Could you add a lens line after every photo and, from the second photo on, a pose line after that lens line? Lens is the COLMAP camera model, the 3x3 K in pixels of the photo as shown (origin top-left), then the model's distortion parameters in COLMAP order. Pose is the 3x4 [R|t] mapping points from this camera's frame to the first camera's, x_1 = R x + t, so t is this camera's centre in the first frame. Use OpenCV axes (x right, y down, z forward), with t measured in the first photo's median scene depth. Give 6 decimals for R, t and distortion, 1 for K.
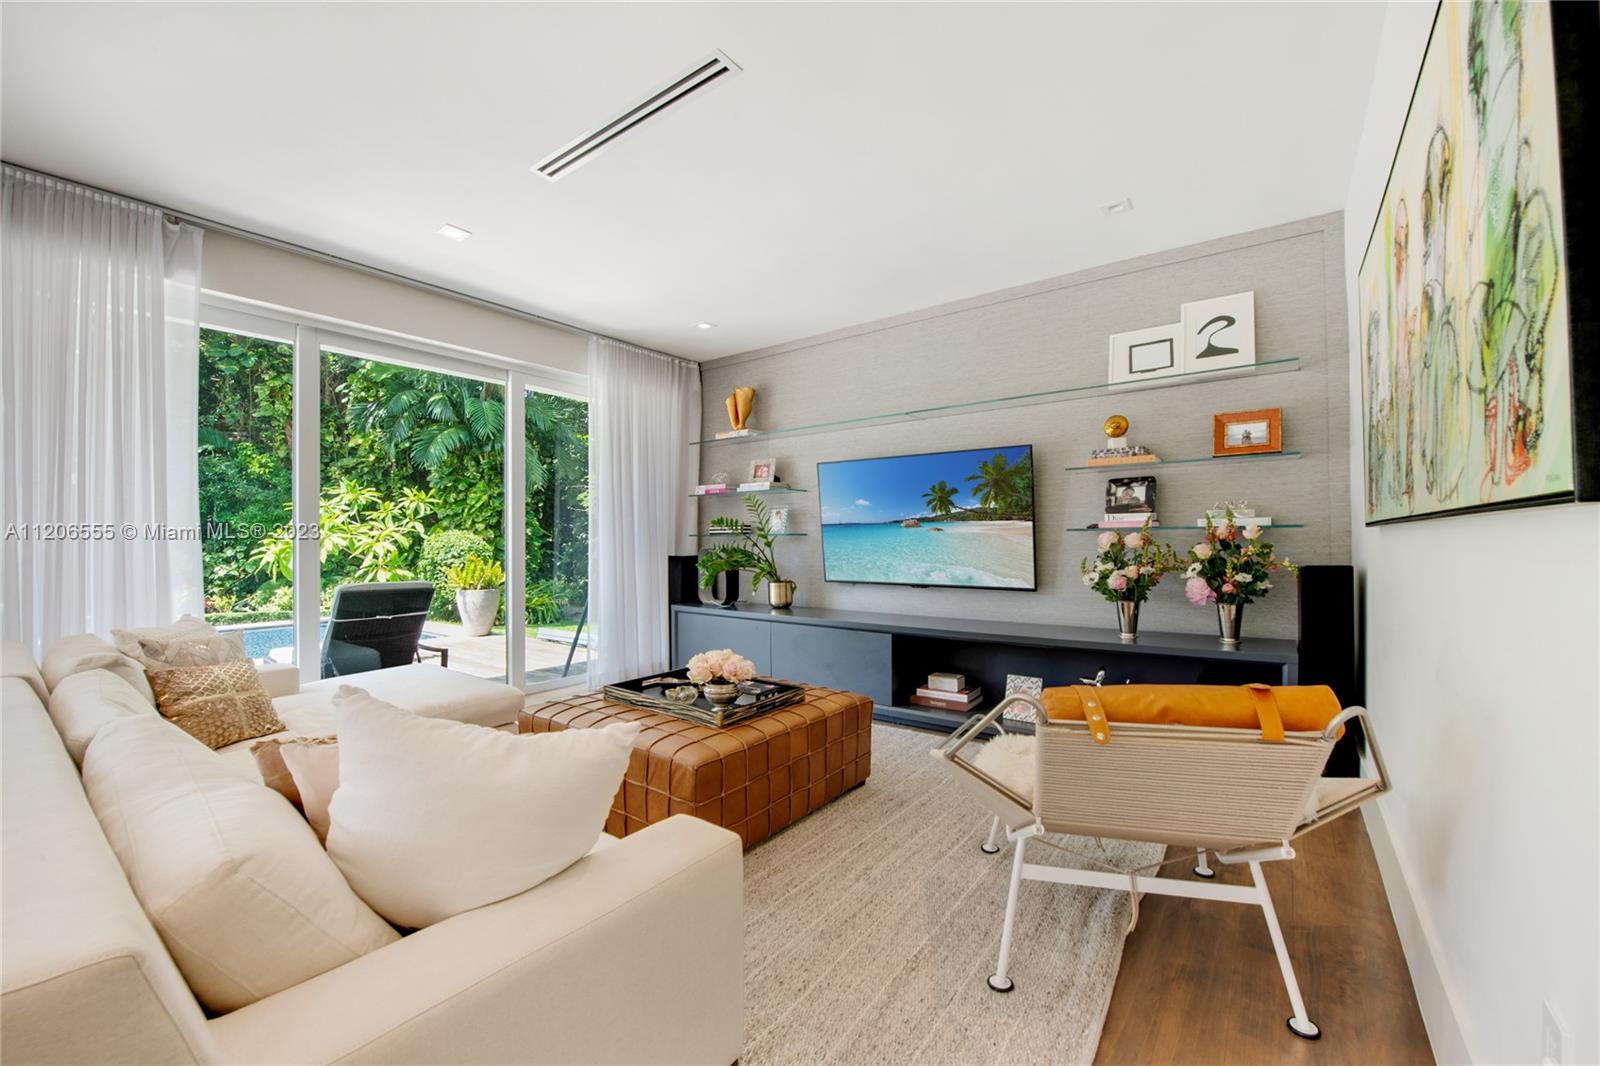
lens RADIAL K [[641.3, 0, 808.8], [0, 641.3, 538.1], [0, 0, 1]] dist [-0.021332, 0.000109]
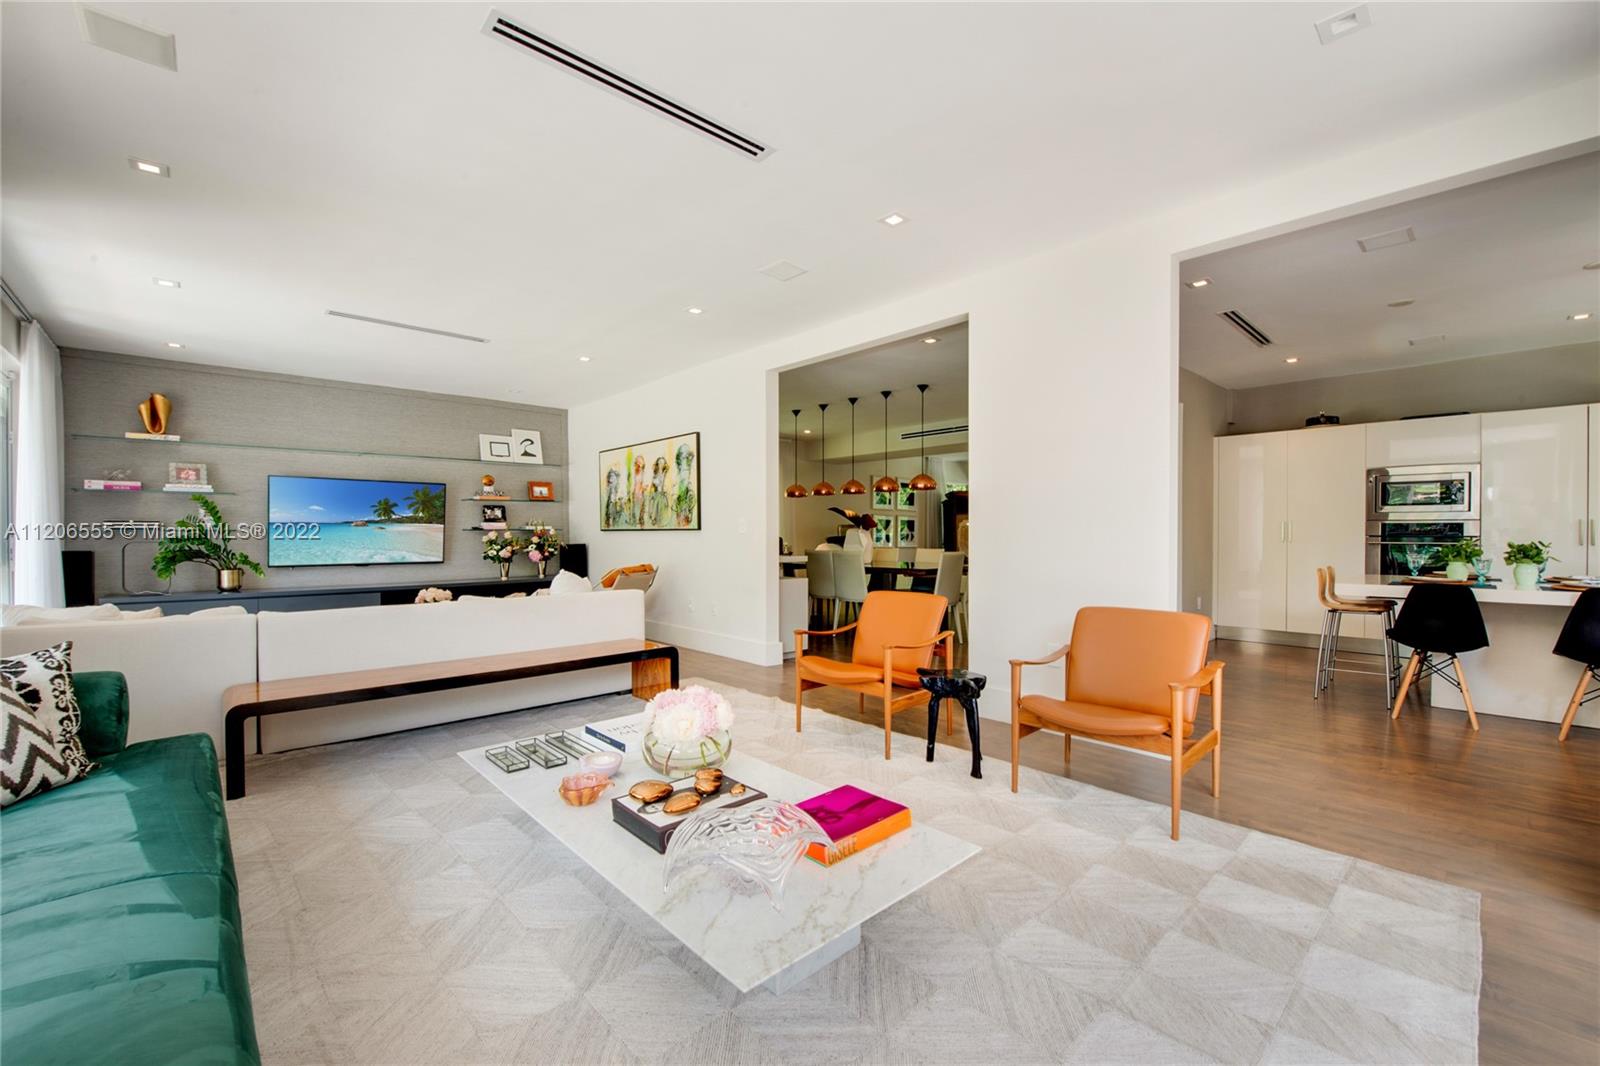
lens RADIAL K [[669.4, 0, 783.4], [0, 669.4, 537.9], [0, 0, 1]] dist [-0.018972, 0.000049]
pose [[0.191183, -0.007502, 0.981526, -1.486423], [-0.006750, 0.999937, 0.008958, -0.013499], [-0.981531, -0.008338, 0.191120, -0.369949]]
